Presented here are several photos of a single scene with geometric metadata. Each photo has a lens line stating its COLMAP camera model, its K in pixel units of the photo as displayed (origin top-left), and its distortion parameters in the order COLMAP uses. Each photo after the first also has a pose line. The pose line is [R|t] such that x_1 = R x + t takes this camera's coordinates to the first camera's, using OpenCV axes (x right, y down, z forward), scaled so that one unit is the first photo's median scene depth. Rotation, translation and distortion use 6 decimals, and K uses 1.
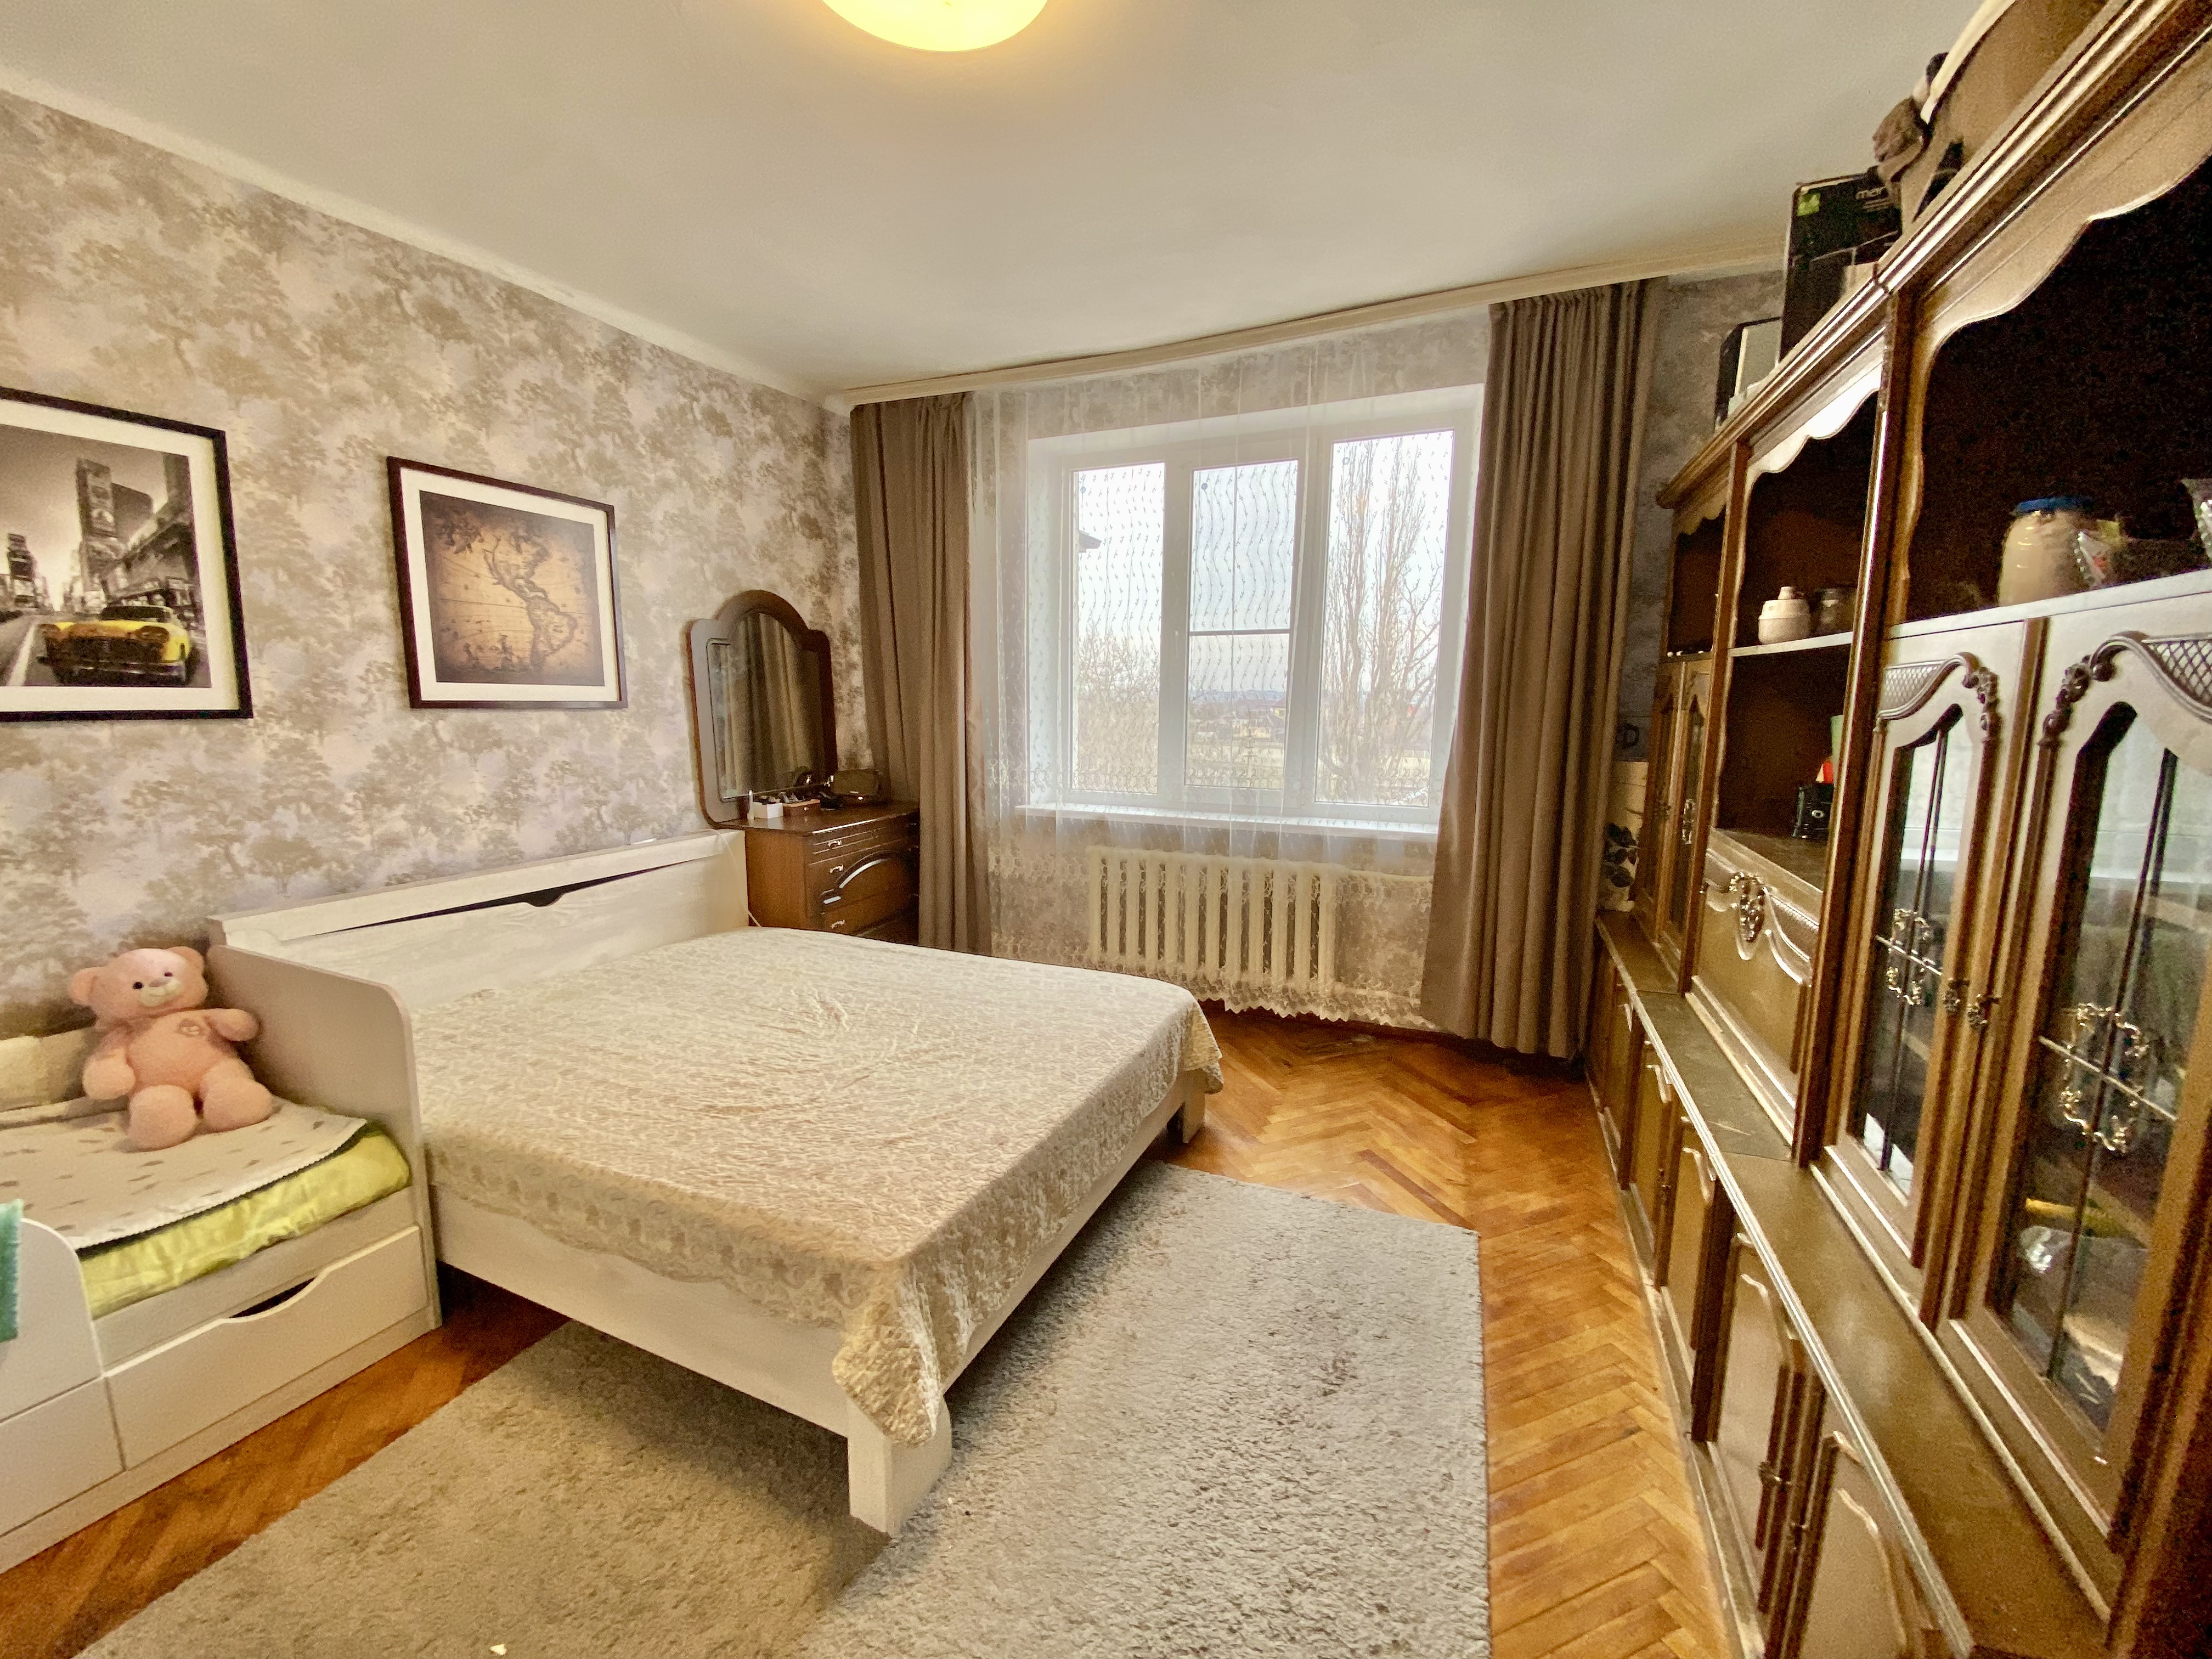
lens RADIAL K [[893.4, 0, 1108.8], [0, 893.4, 816.7], [0, 0, 1]] dist [0.020565, -0.019565]
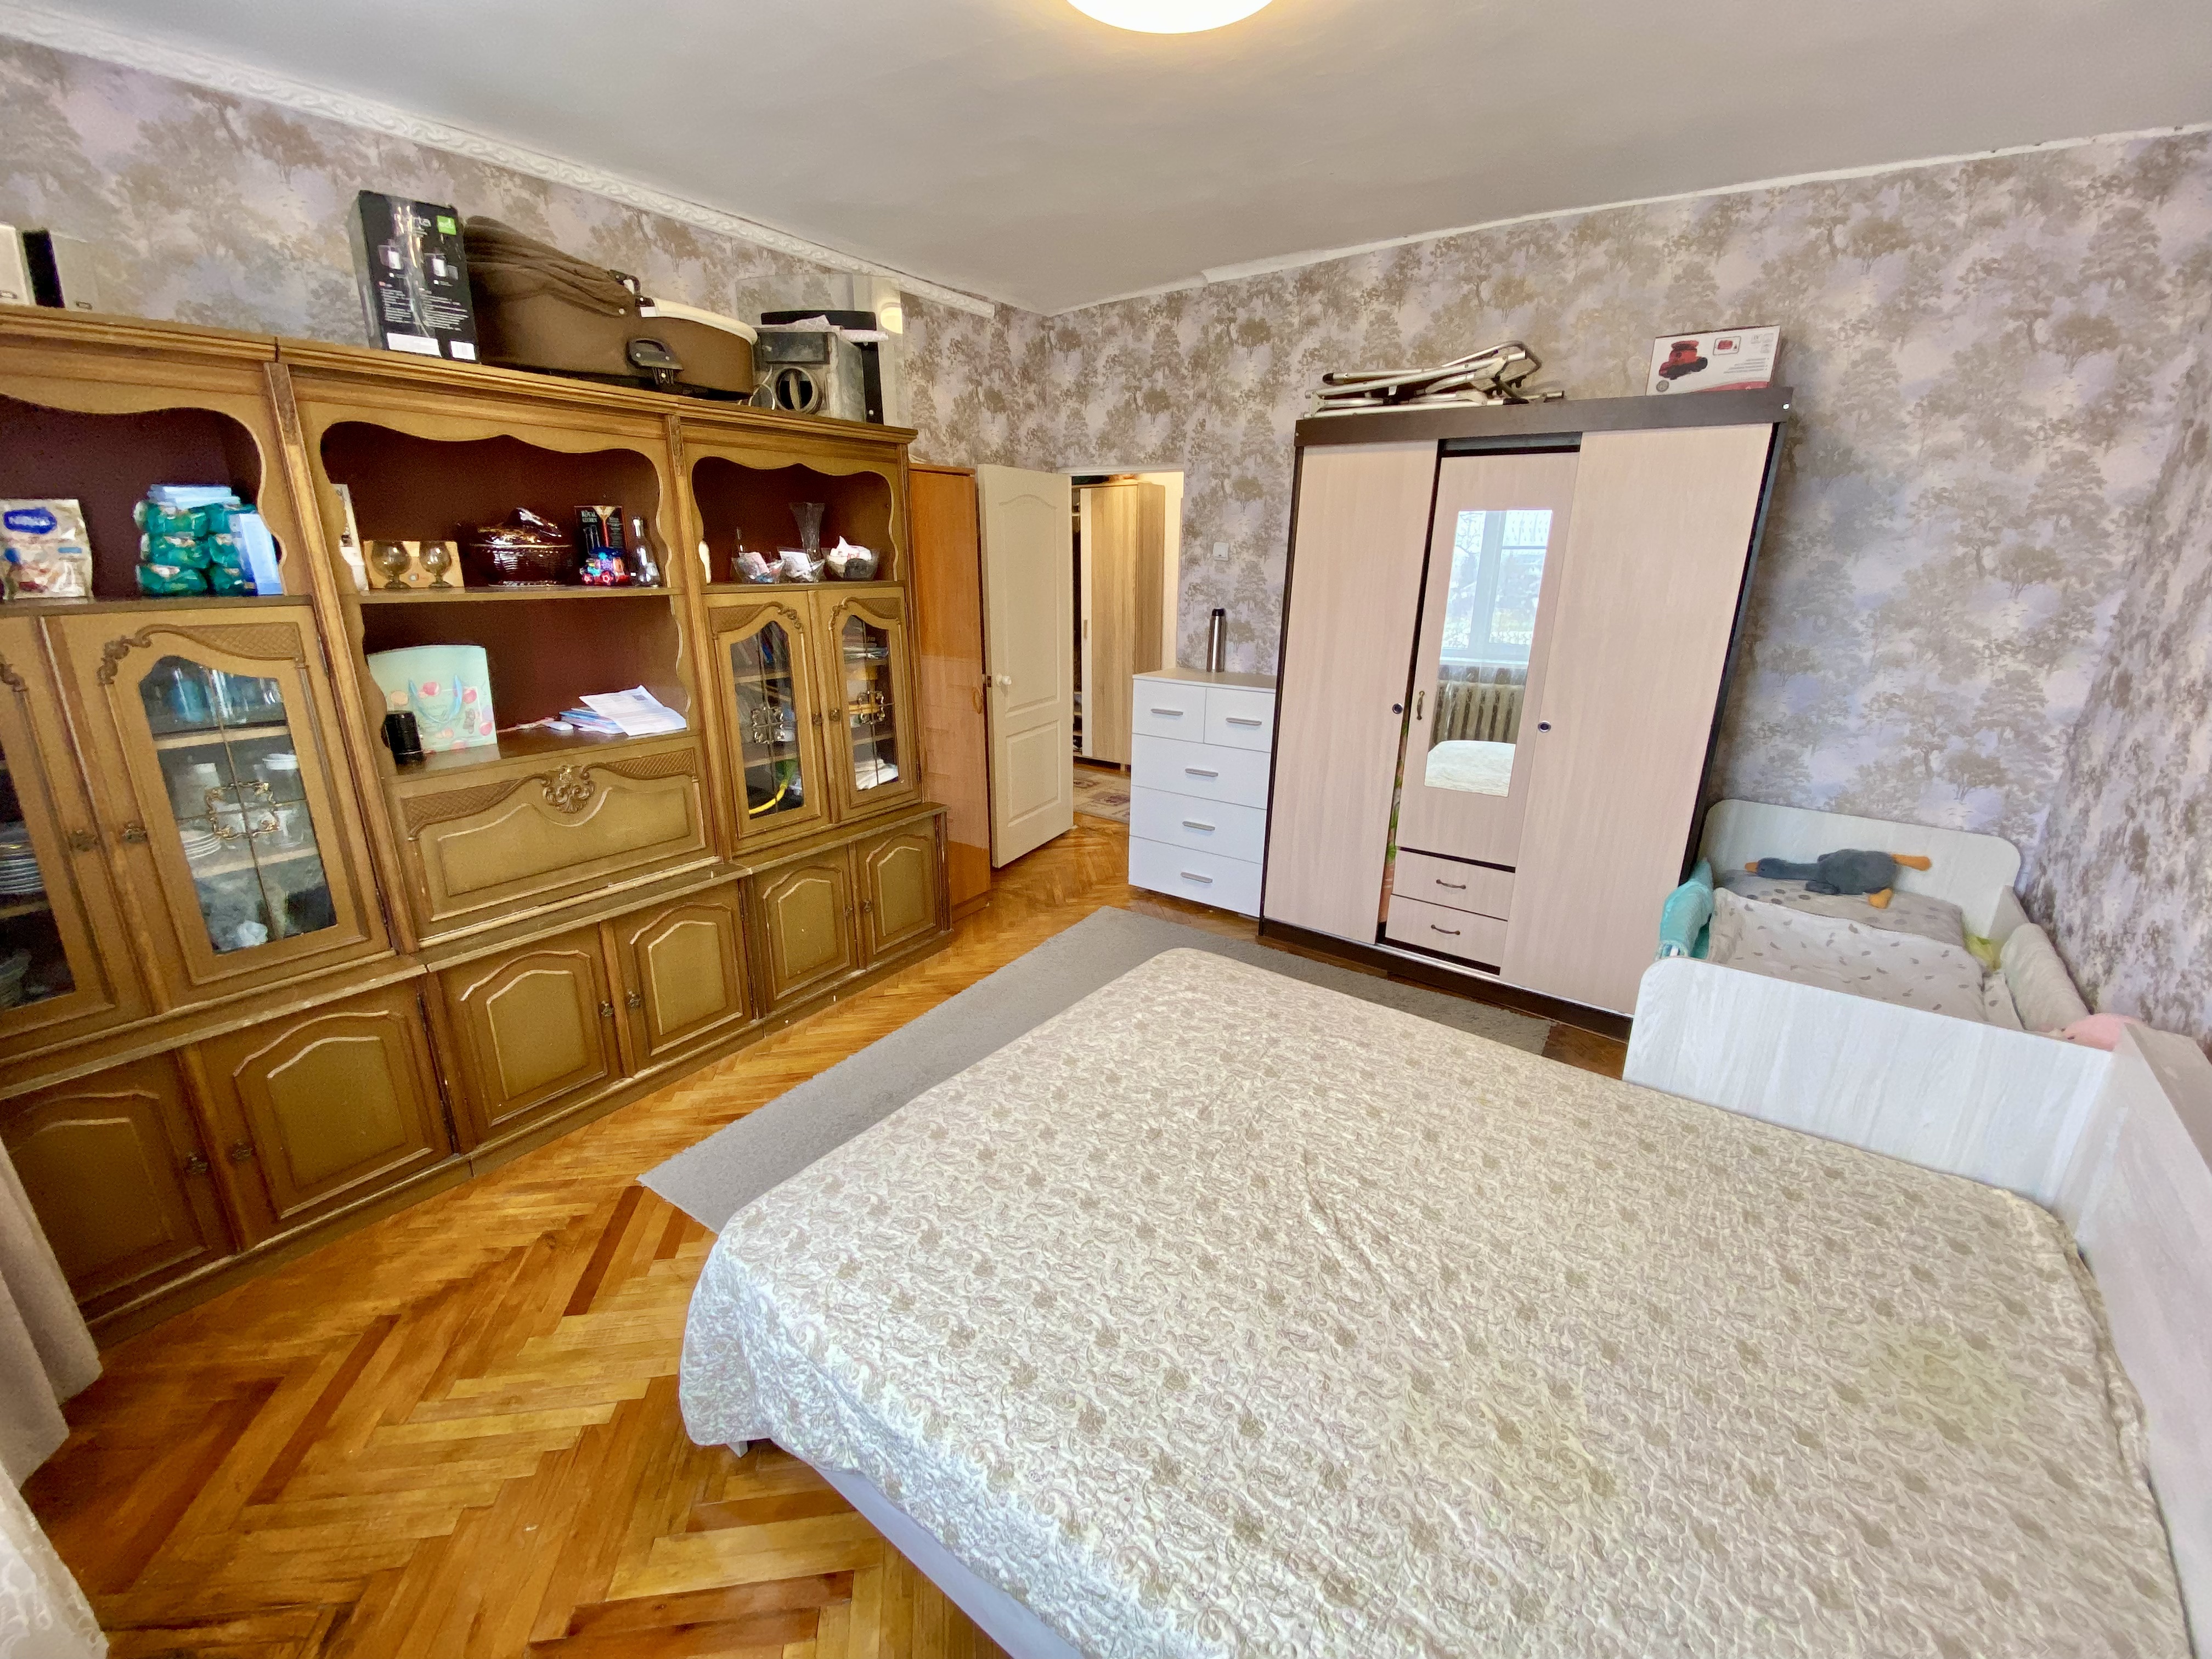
lens RADIAL K [[893.4, 0, 1116.0], [0, 893.4, 816.3], [0, 0, 1]] dist [0.020565, -0.019565]
pose [[-0.976858, -0.076969, 0.199560, -0.231655], [0.010993, 0.913708, 0.406222, -0.256274], [-0.213607, 0.399015, -0.891717, 1.290283]]
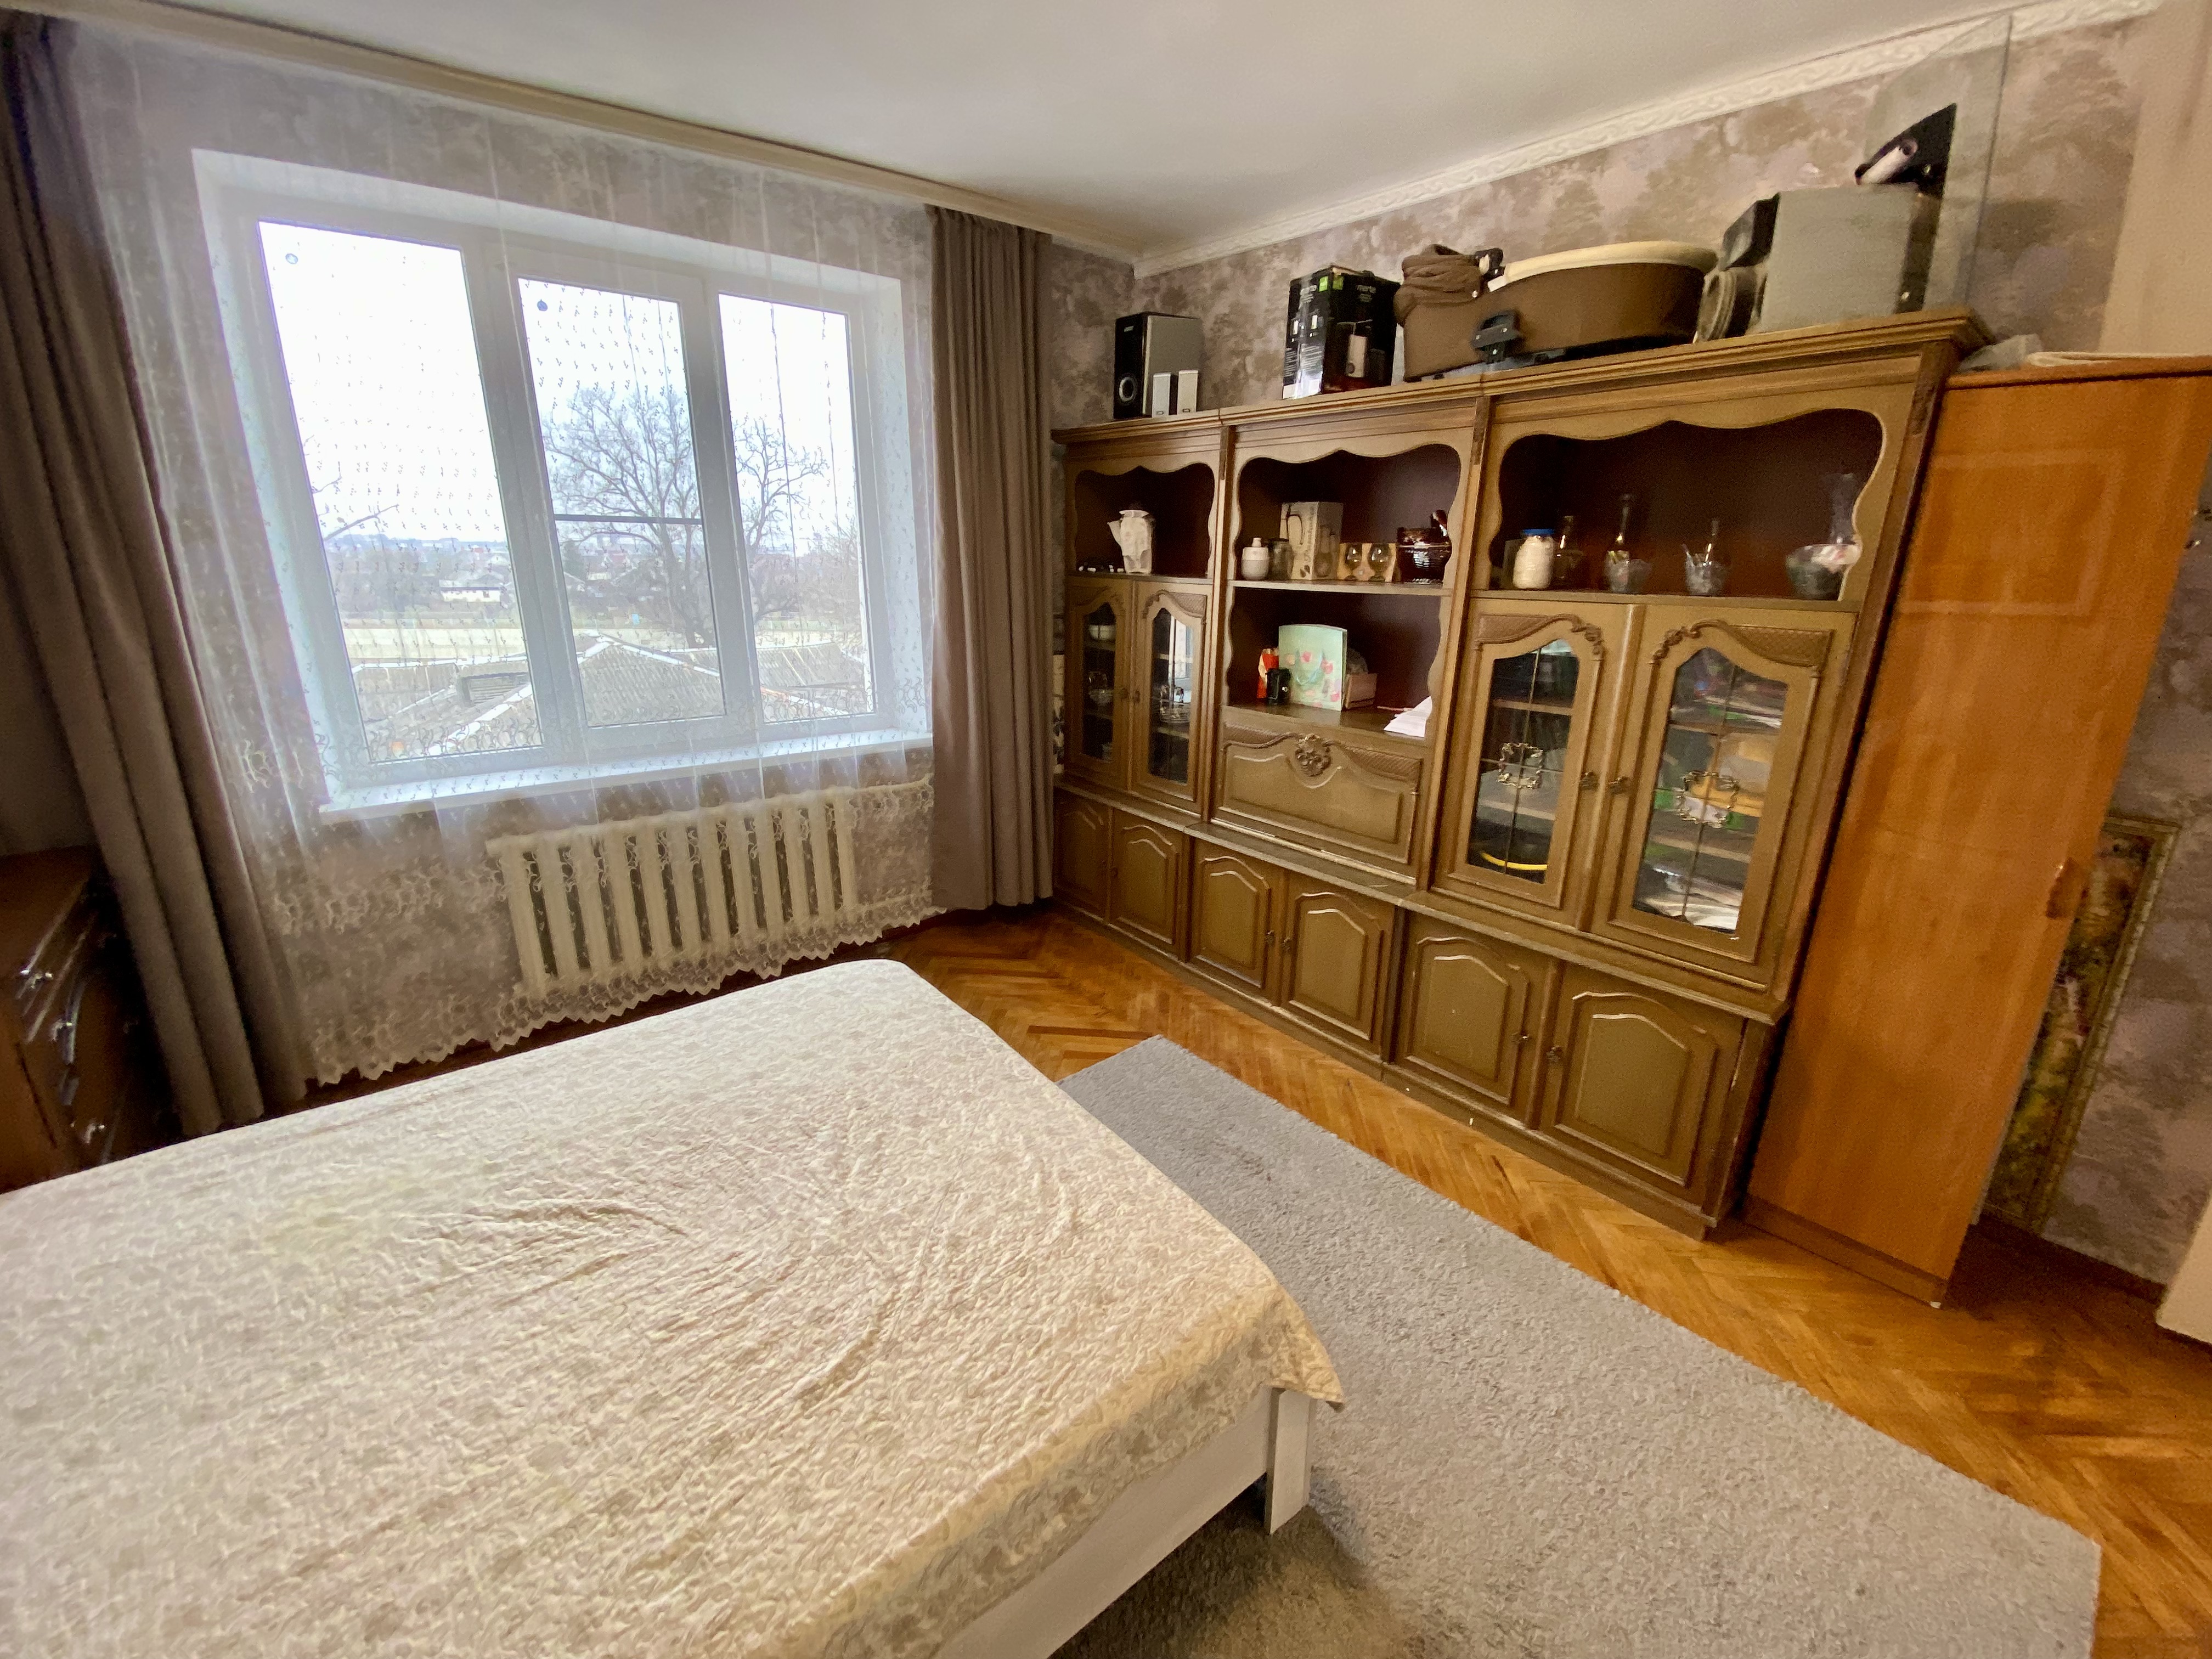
lens RADIAL K [[893.4, 0, 1101.0], [0, 893.4, 823.9], [0, 0, 1]] dist [0.020565, -0.019565]
pose [[0.469483, -0.259923, 0.843816, -0.517766], [0.111819, 0.965496, 0.235190, -0.123479], [-0.875832, -0.016063, 0.482348, 0.351150]]
